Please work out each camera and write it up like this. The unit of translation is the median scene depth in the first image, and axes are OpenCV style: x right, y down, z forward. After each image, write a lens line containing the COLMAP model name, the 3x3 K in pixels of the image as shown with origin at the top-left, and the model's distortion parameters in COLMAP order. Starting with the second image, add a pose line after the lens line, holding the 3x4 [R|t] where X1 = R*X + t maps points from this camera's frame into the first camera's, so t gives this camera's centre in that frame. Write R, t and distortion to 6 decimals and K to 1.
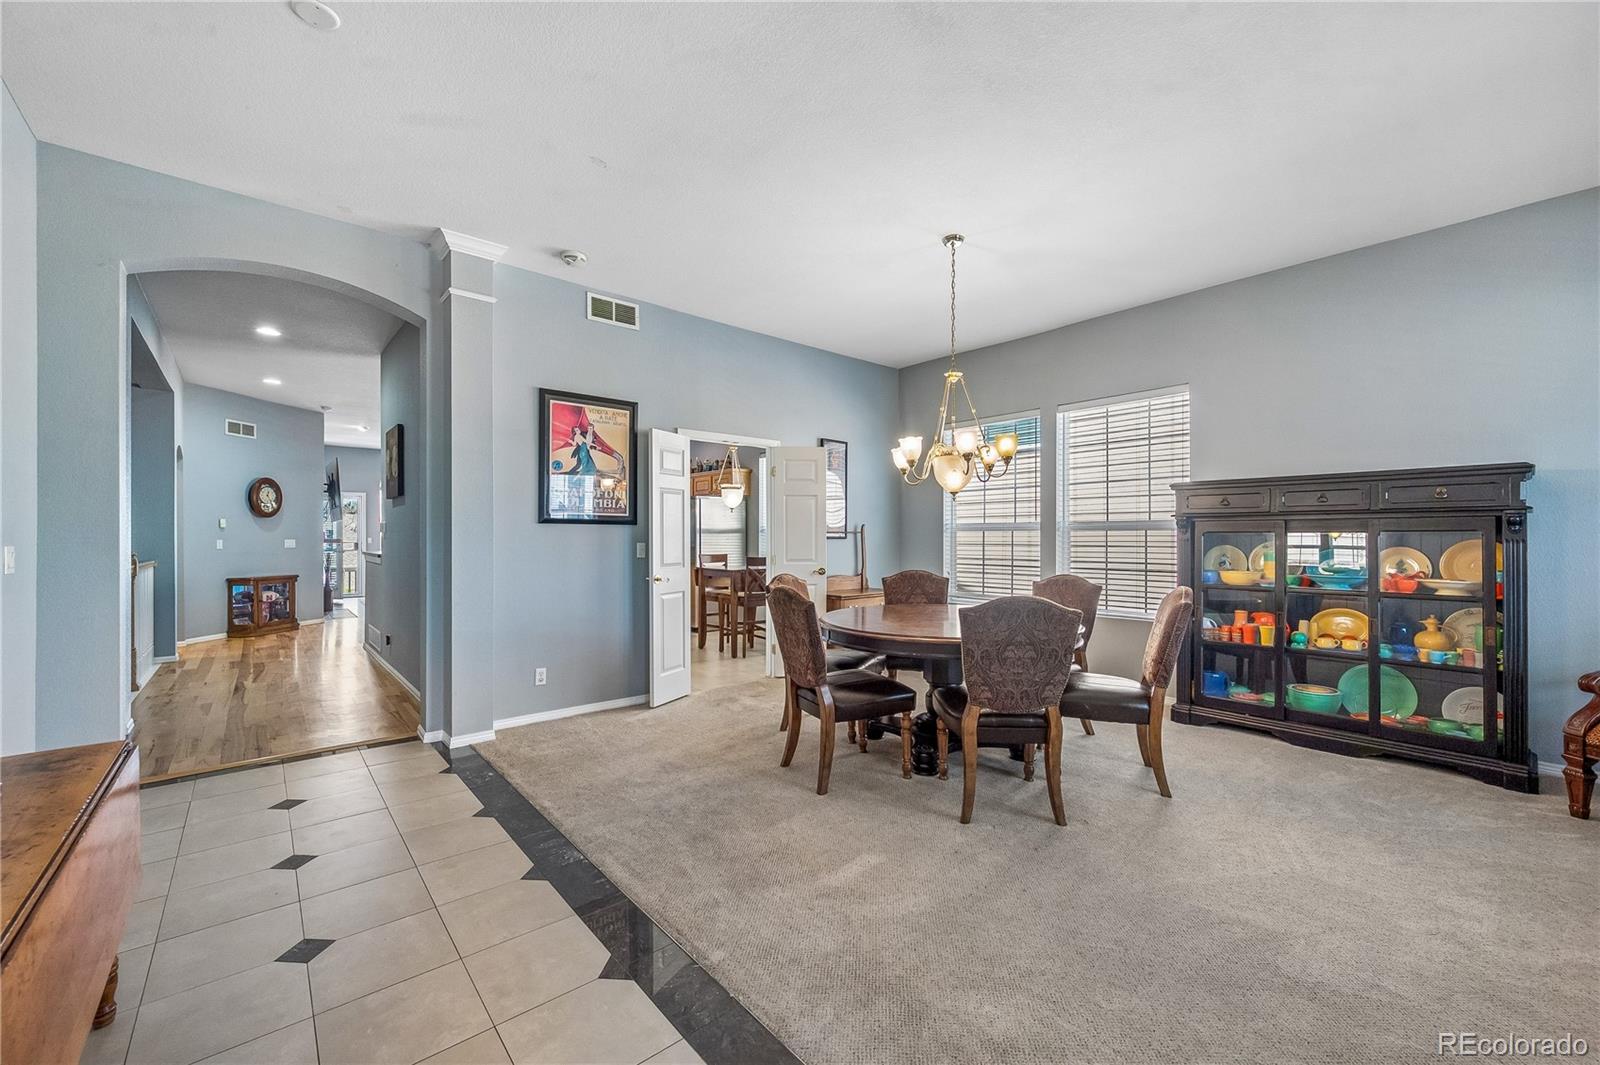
lens RADIAL K [[634.6, 0, 809.8], [0, 634.6, 538.8], [0, 0, 1]] dist [0.001752, -0.000103]
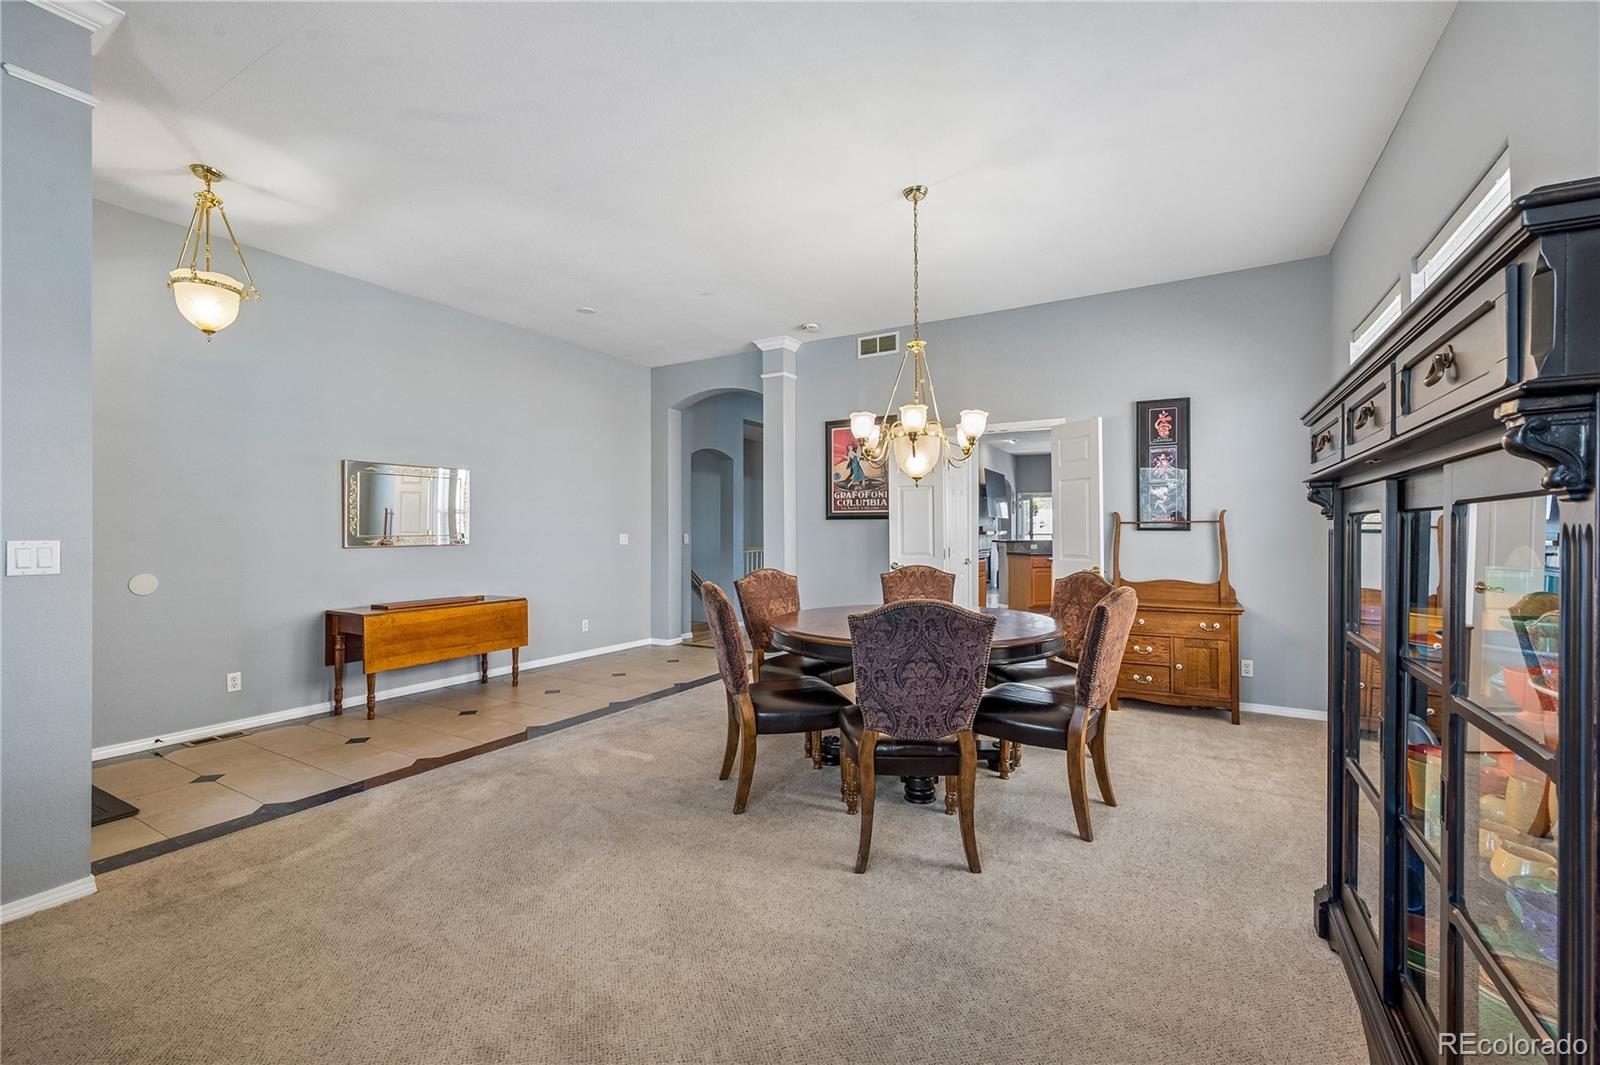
lens RADIAL K [[668.7, 0, 810.4], [0, 668.7, 532.1], [0, 0, 1]] dist [0.002711, 0.000063]
pose [[0.324665, -0.000612, -0.945829, 0.922996], [-0.003792, 0.999991, -0.001949, 0.005082], [0.945821, 0.004220, 0.324660, 0.492070]]
